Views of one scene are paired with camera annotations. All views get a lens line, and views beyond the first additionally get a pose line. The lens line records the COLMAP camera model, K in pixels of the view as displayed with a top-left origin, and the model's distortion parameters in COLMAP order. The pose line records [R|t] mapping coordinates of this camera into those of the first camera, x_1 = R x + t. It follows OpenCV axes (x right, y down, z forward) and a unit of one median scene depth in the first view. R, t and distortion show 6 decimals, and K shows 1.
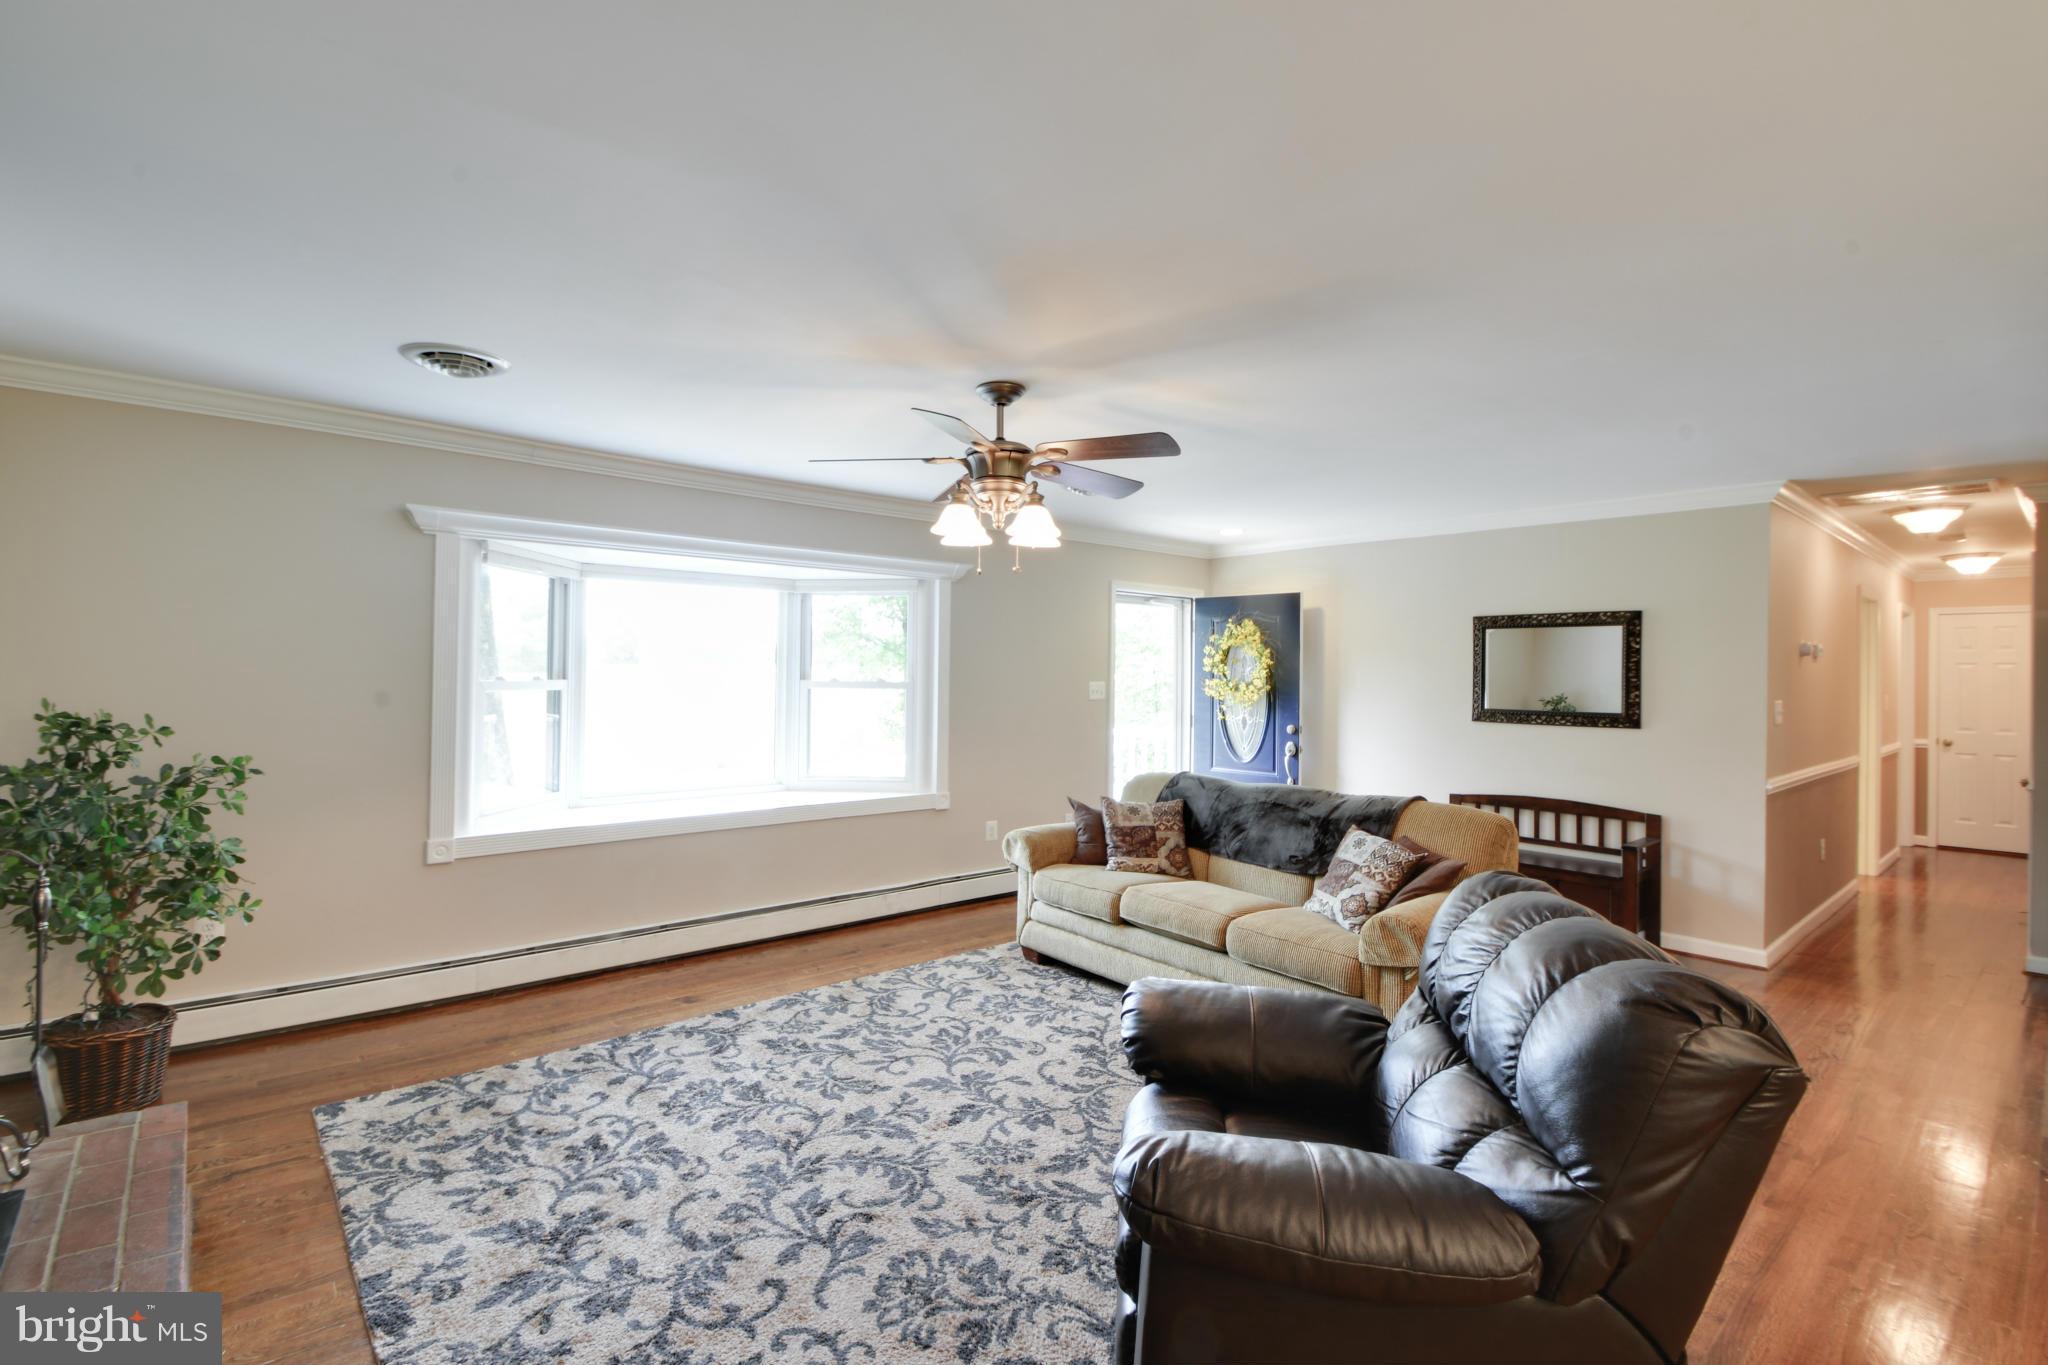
lens RADIAL K [[915.5, 0, 1010.8], [0, 915.5, 677.0], [0, 0, 1]] dist [-0.001476, -0.009324]
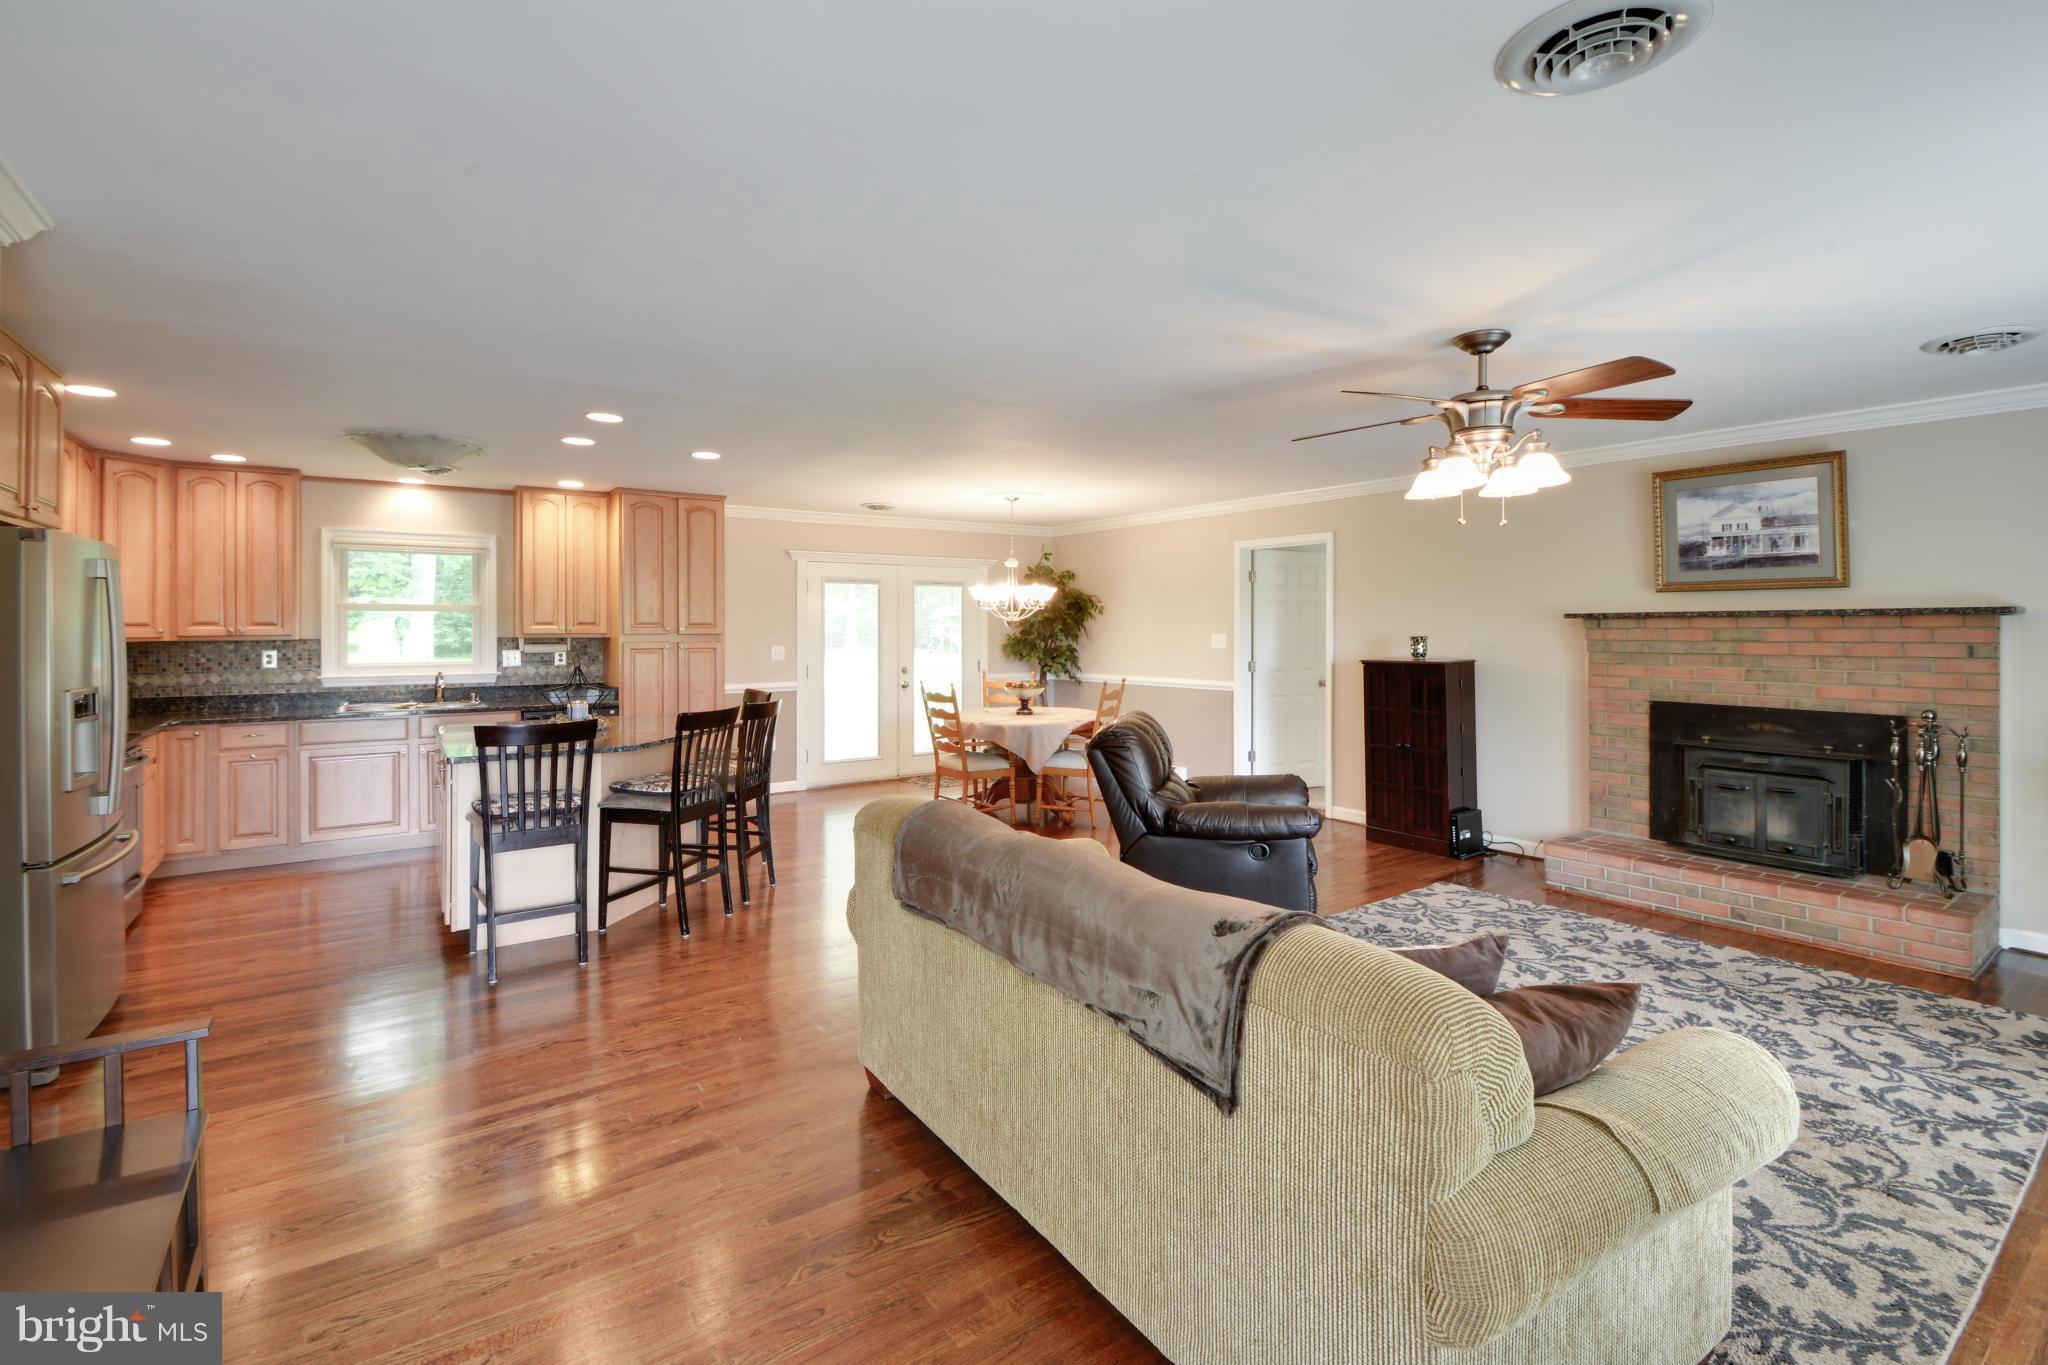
lens RADIAL K [[915.5, 0, 1024.8], [0, 915.5, 634.5], [0, 0, 1]] dist [-0.001476, -0.009324]
pose [[-0.995956, -0.008886, 0.089406, 0.353127], [-0.007705, 0.999879, 0.013547, -0.002909], [-0.089515, 0.012803, -0.995903, 1.833110]]
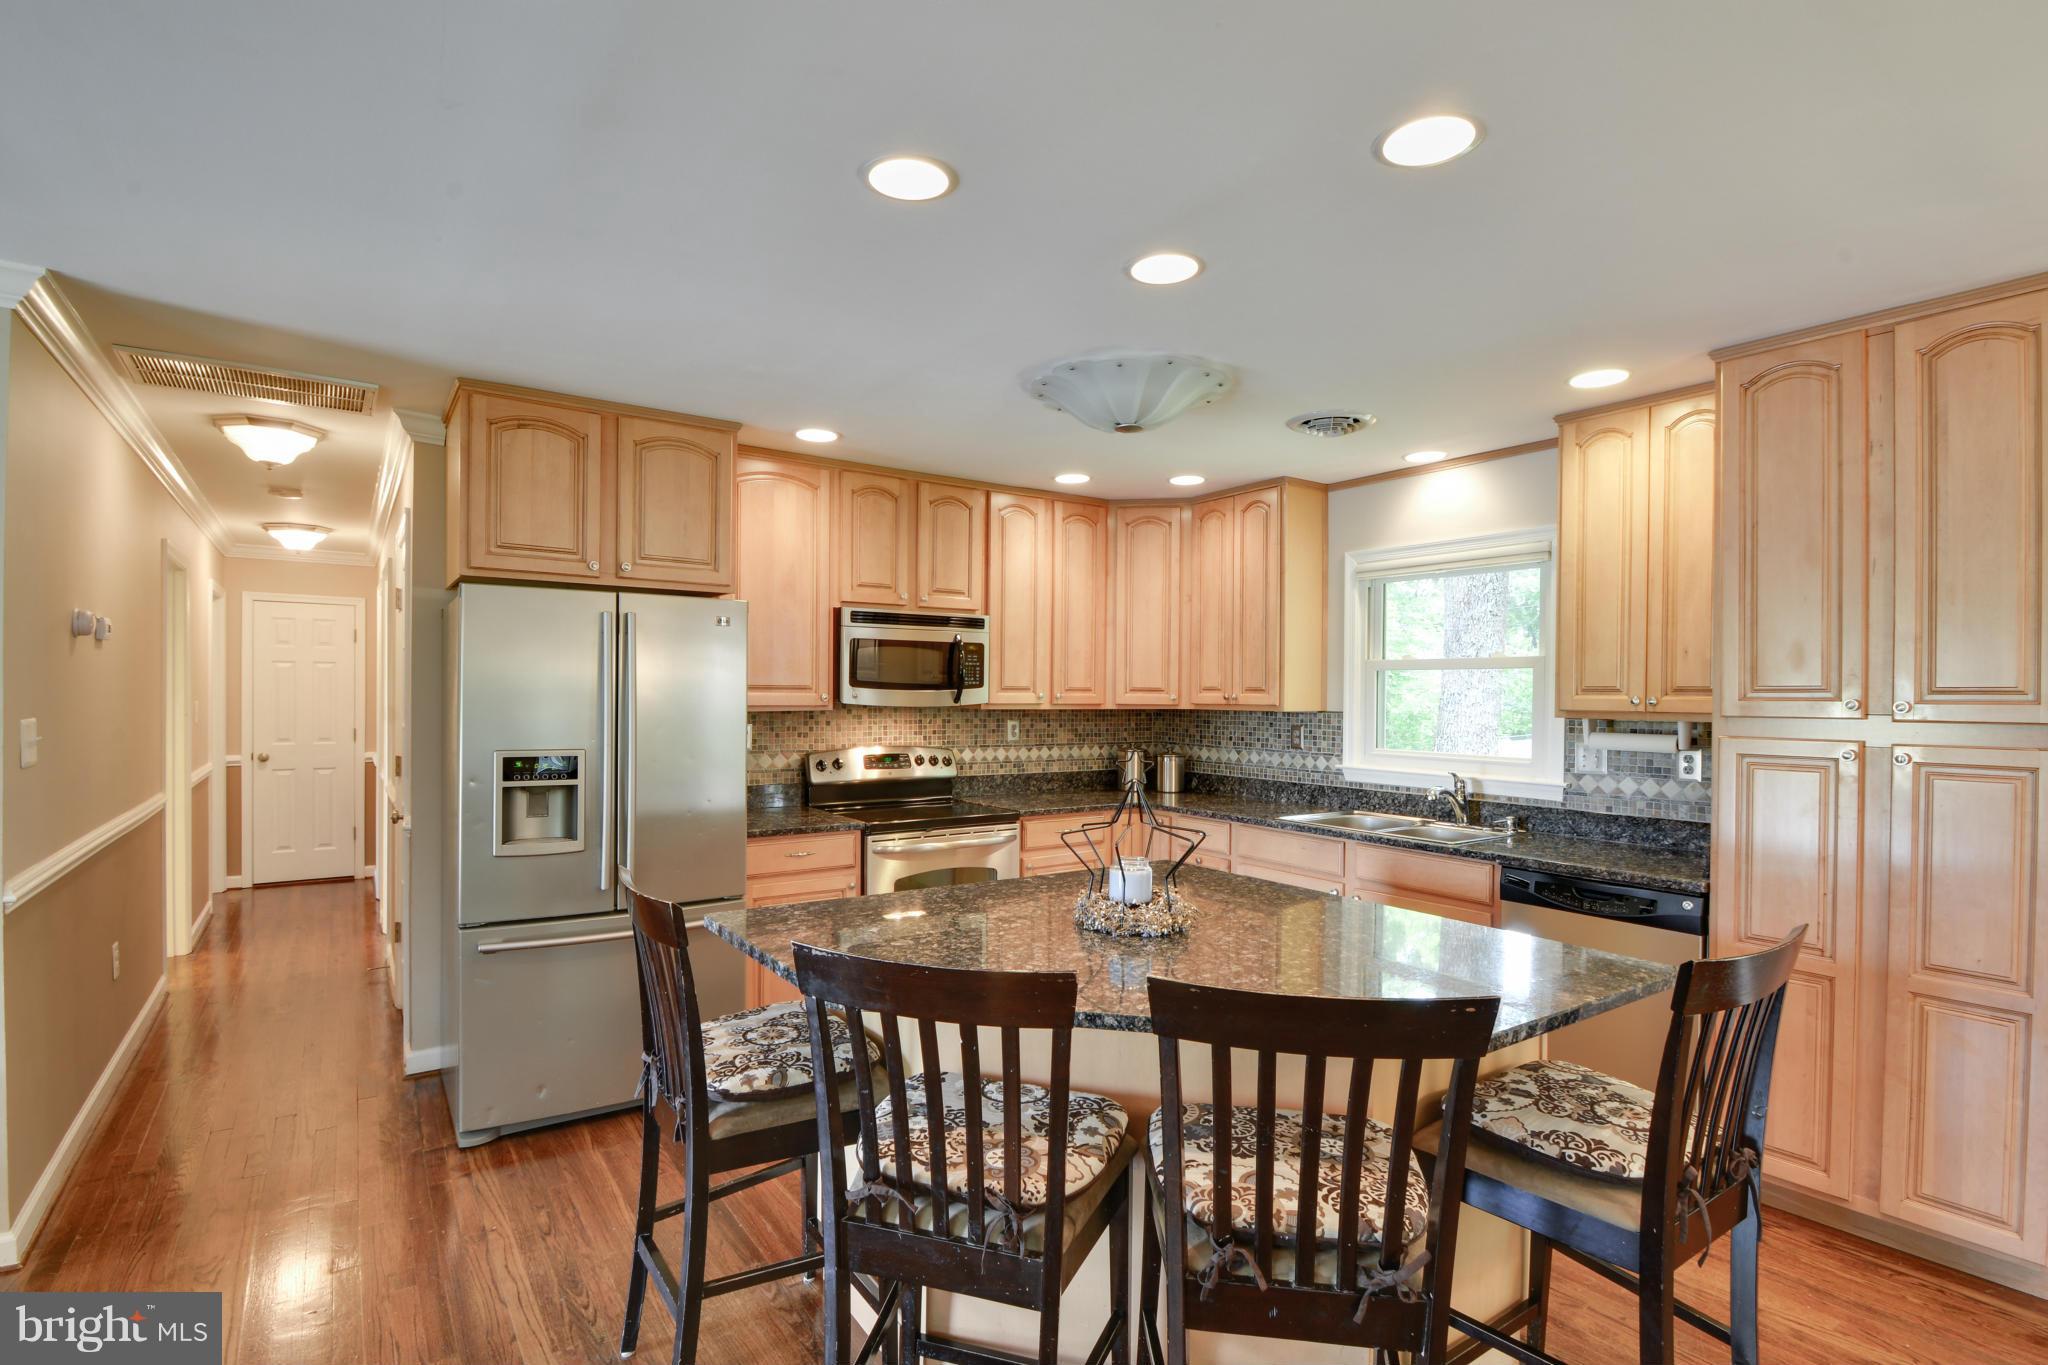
lens RADIAL K [[994.5, 0, 1009.9], [0, 994.5, 698.2], [0, 0, 1]] dist [-0.000078, -0.002400]
pose [[0.097448, -0.013308, 0.995152, 0.474441], [-0.005306, 0.999889, 0.013891, 0.005217], [-0.995226, -0.006634, 0.097367, 0.550144]]
